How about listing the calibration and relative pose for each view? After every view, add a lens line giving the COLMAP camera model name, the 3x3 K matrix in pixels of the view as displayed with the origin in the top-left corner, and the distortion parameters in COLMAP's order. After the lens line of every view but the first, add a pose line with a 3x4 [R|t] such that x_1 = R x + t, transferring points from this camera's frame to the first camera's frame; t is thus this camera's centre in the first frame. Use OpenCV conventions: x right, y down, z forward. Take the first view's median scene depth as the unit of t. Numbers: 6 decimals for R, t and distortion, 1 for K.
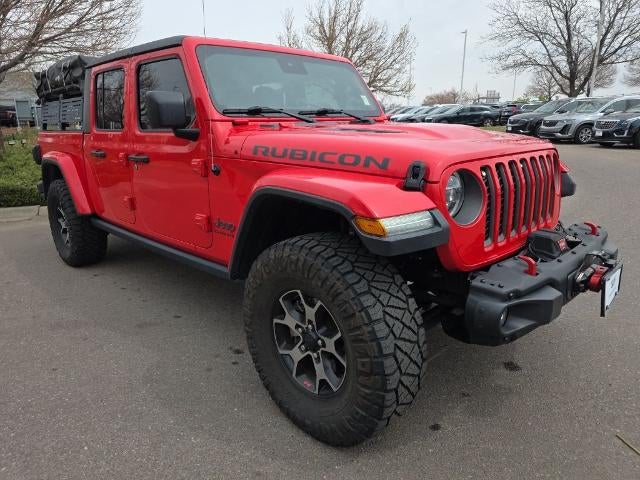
lens RADIAL K [[531.7, 0, 319.9], [0, 531.7, 239.0], [0, 0, 1]] dist [0.008083, -0.003428]
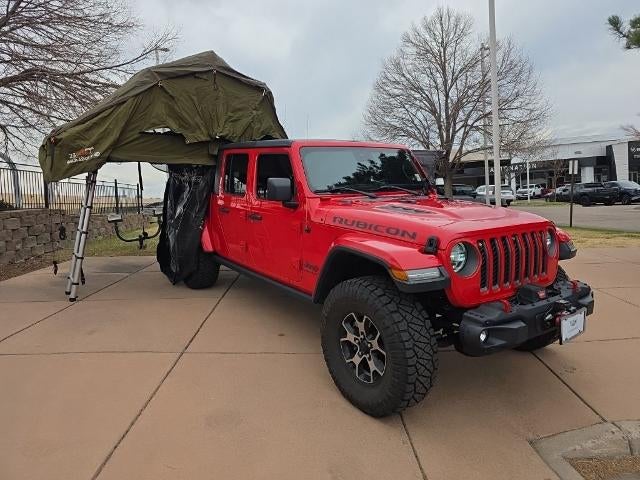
lens RADIAL K [[531.7, 0, 315.8], [0, 531.7, 240.1], [0, 0, 1]] dist [0.008083, -0.003428]
pose [[0.985754, 0.049374, -0.160781, 0.084814], [-0.060884, 0.995863, -0.067462, -0.002320], [0.156785, 0.076289, 0.984682, -0.577904]]
